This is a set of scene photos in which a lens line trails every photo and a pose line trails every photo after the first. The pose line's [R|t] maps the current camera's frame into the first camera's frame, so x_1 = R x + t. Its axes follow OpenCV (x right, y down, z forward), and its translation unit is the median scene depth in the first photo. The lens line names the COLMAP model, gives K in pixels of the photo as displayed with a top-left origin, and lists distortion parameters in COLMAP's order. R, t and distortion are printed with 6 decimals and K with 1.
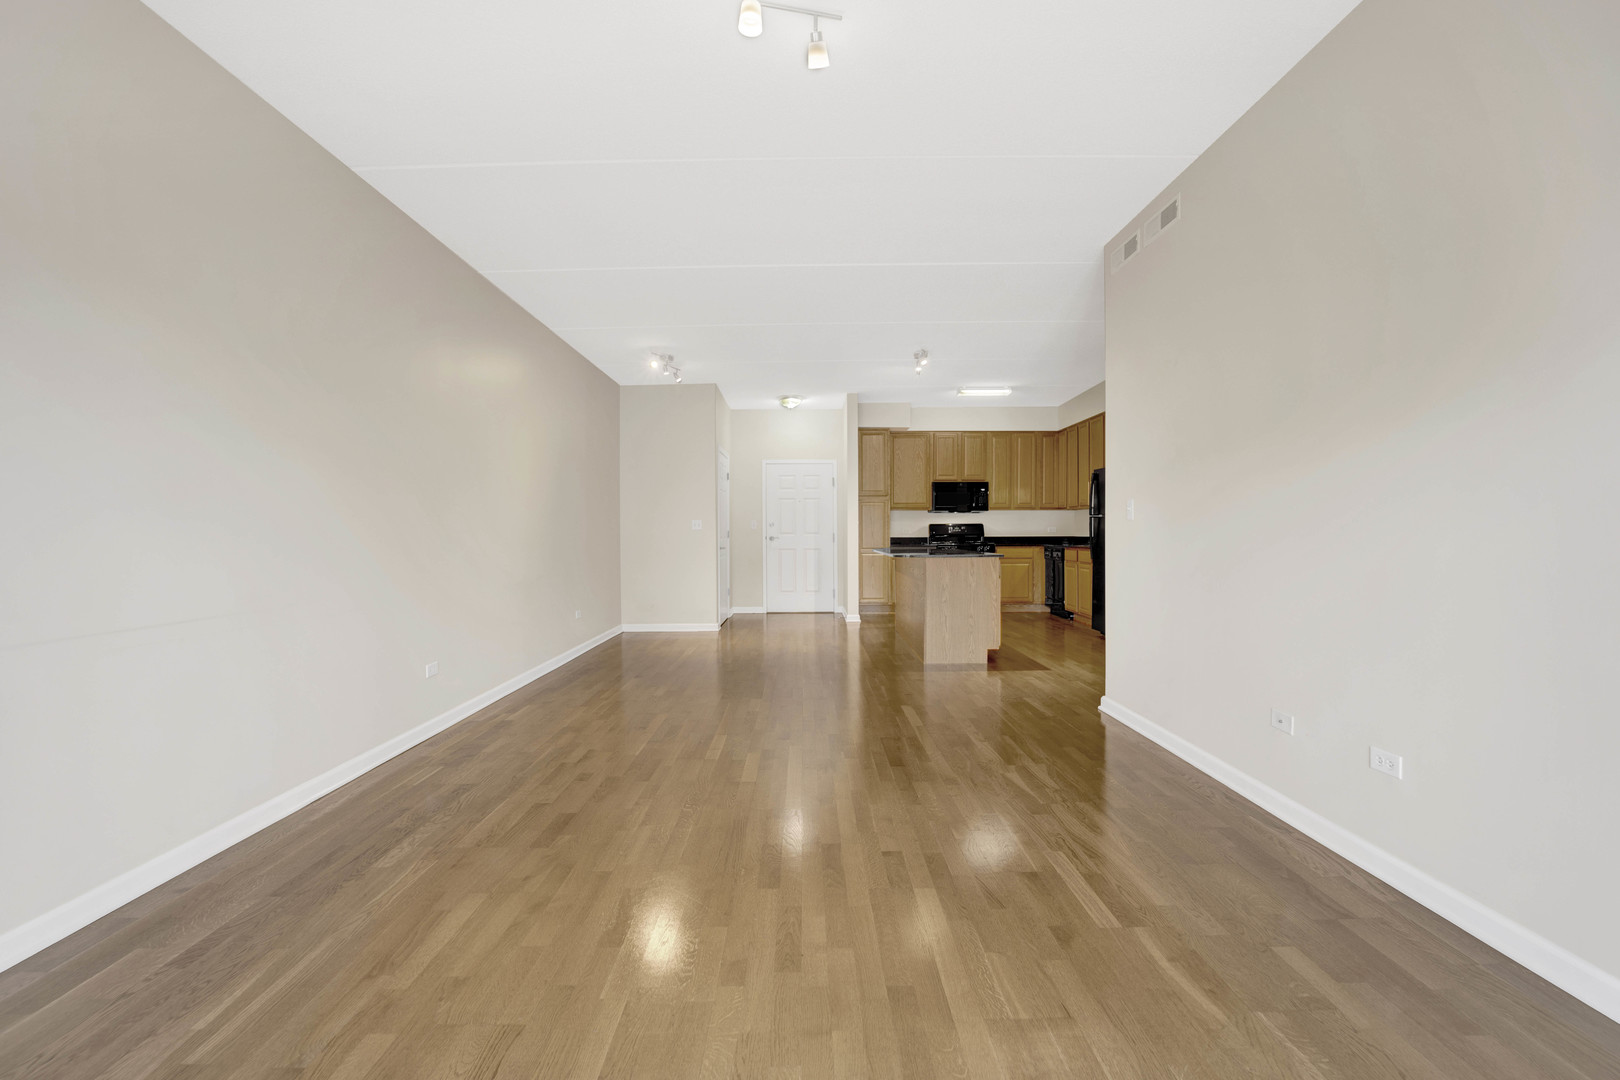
lens RADIAL K [[664.1, 0, 819.2], [0, 664.1, 545.8], [0, 0, 1]] dist [-0.019259, -0.001347]
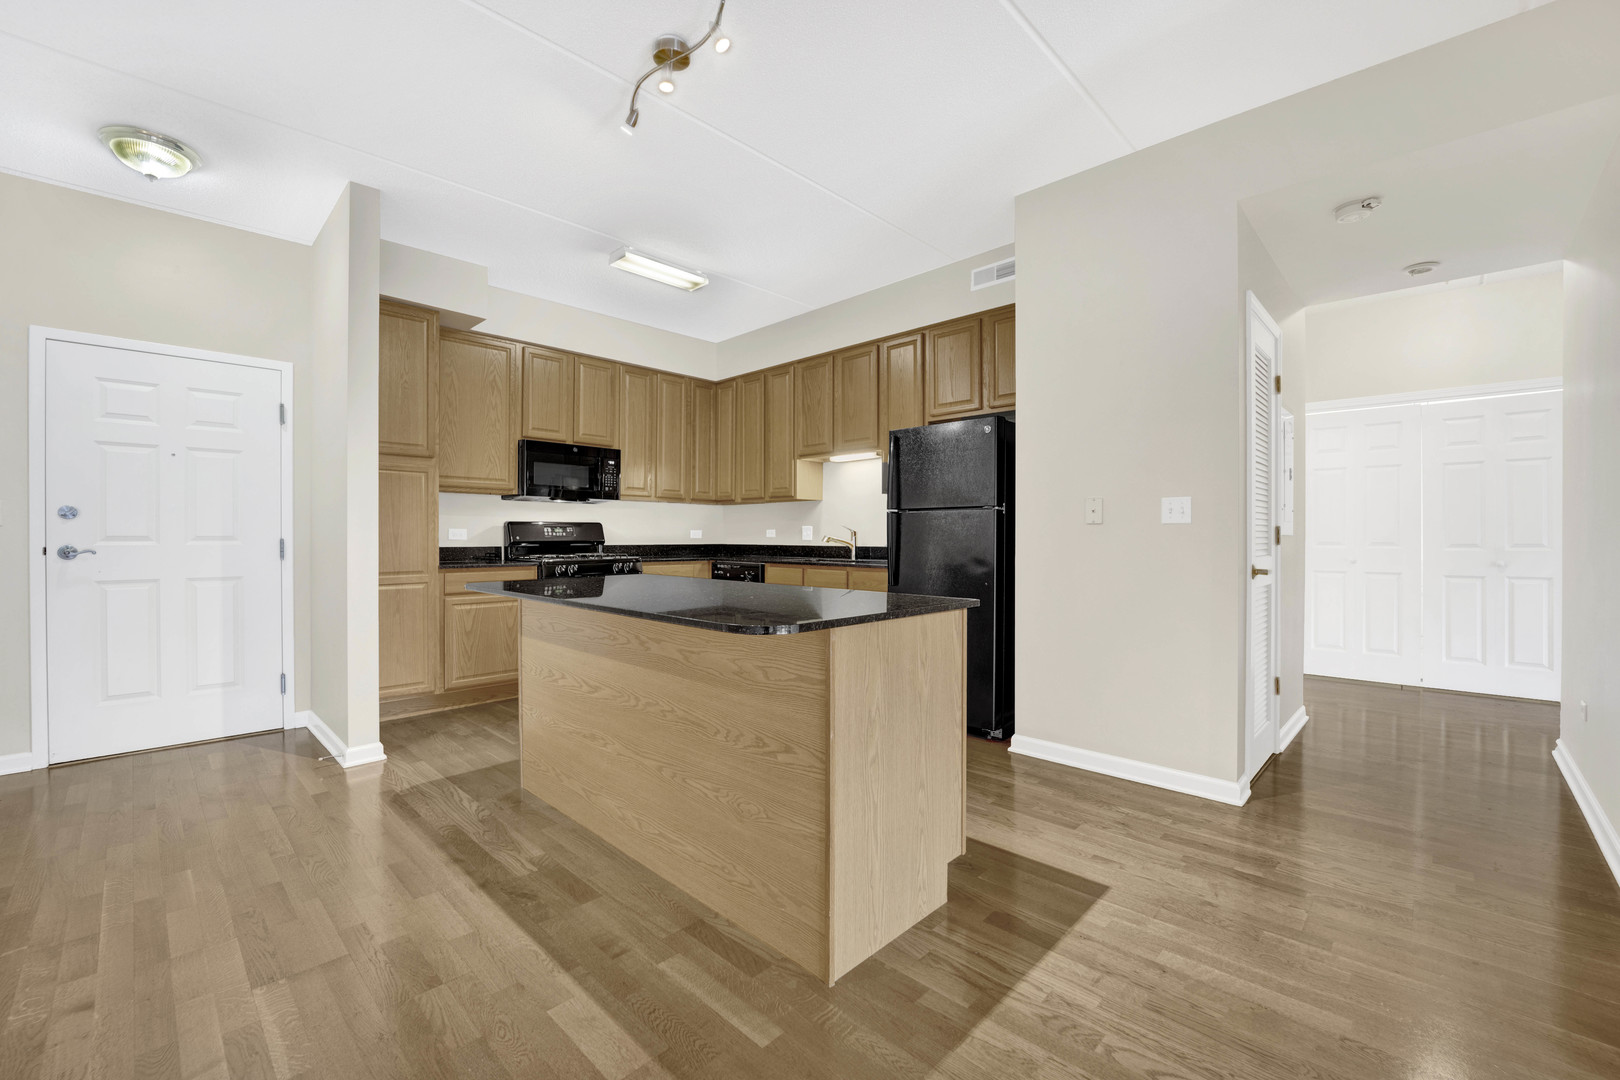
lens RADIAL K [[664.1, 0, 801.6], [0, 664.1, 538.2], [0, 0, 1]] dist [-0.019259, -0.001347]
pose [[0.715325, 0.001919, 0.698789, -0.039602], [0.010827, 0.999846, -0.013828, -0.012178], [-0.698708, 0.017457, 0.715194, 0.577192]]
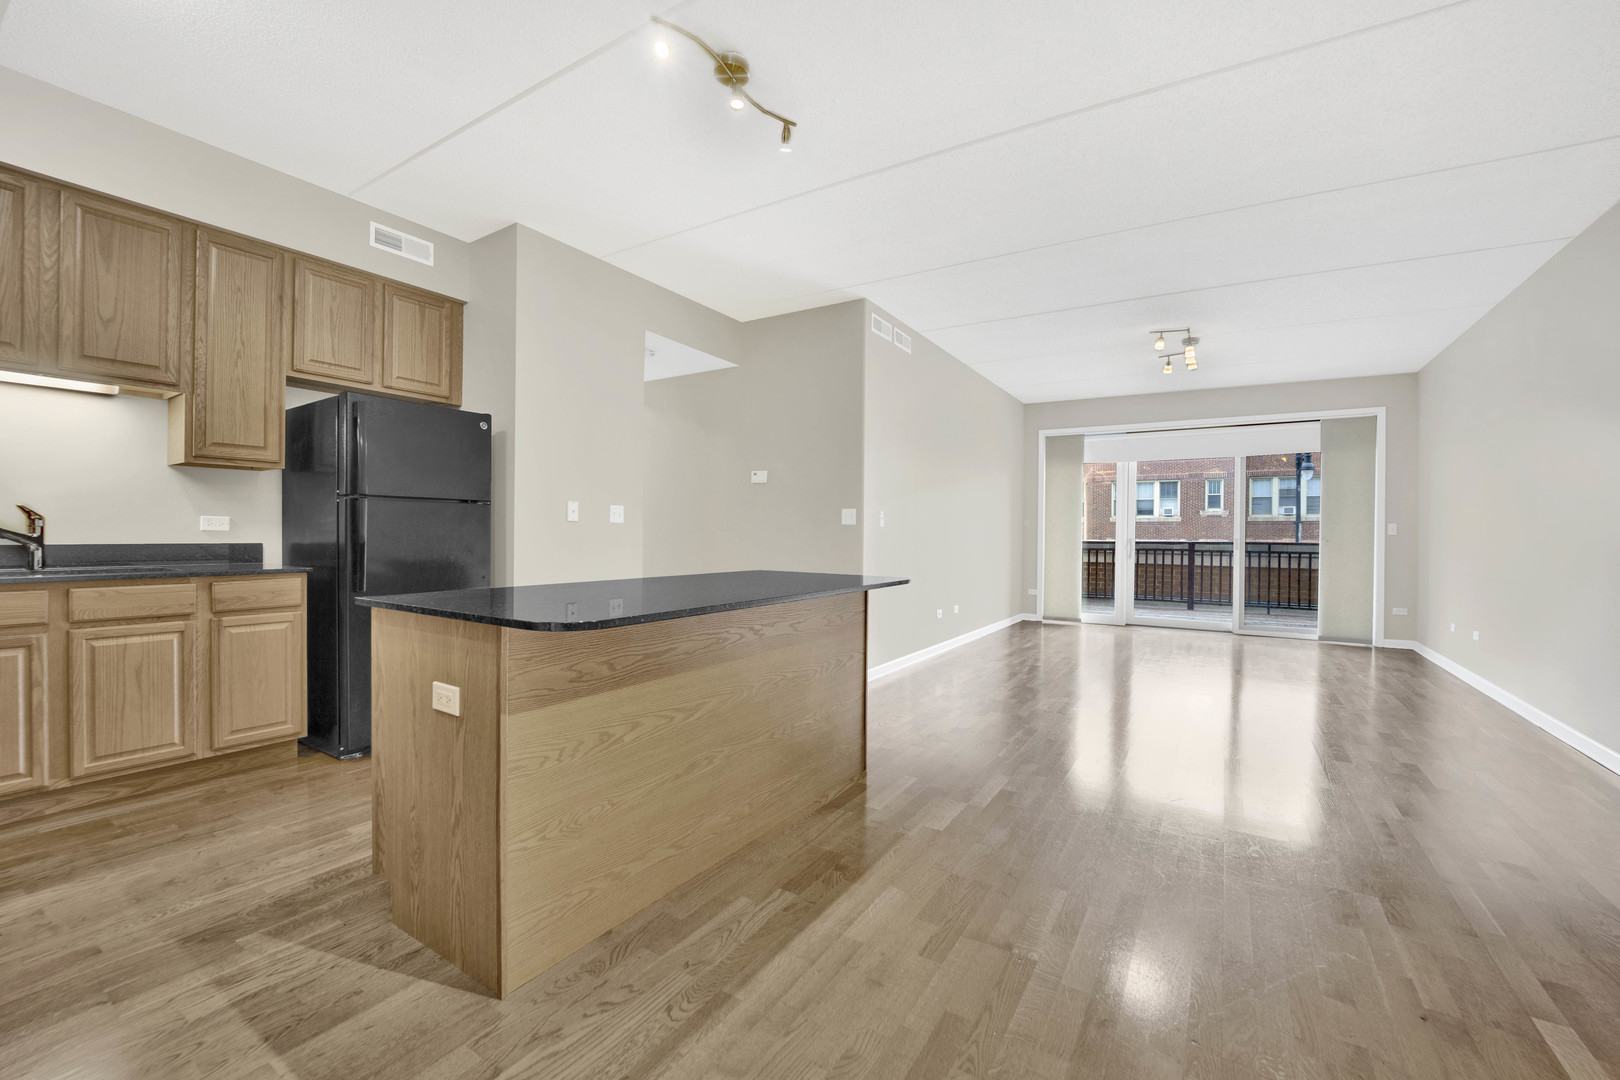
lens RADIAL K [[664.1, 0, 802.2], [0, 664.1, 542.5], [0, 0, 1]] dist [-0.019259, -0.001347]
pose [[-0.830727, -0.011545, 0.556560, -0.077016], [0.005104, 0.999585, 0.028352, -0.021741], [-0.556656, 0.026394, -0.830323, 1.081819]]
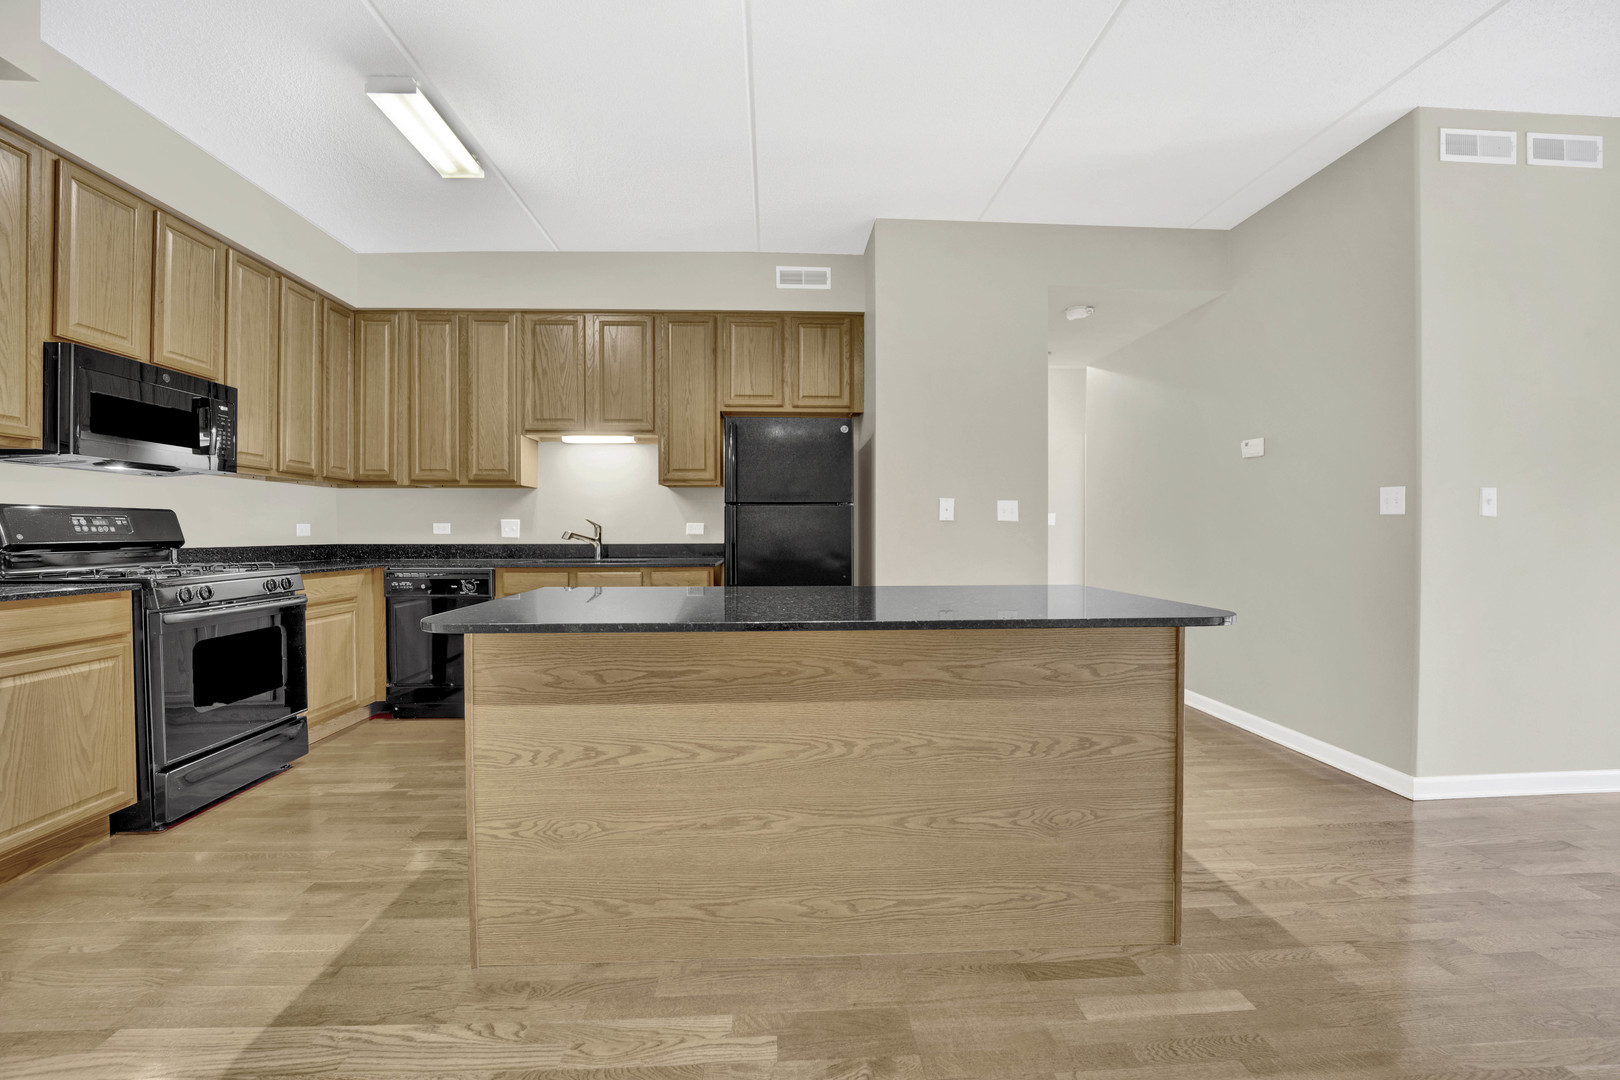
lens RADIAL K [[664.1, 0, 801.5], [0, 664.1, 539.6], [0, 0, 1]] dist [-0.019259, -0.001347]
pose [[-0.025896, -0.007155, 0.999639, -0.109044], [0.022706, 0.999712, 0.007744, -0.016909], [-0.999407, 0.022898, -0.025727, 0.860493]]
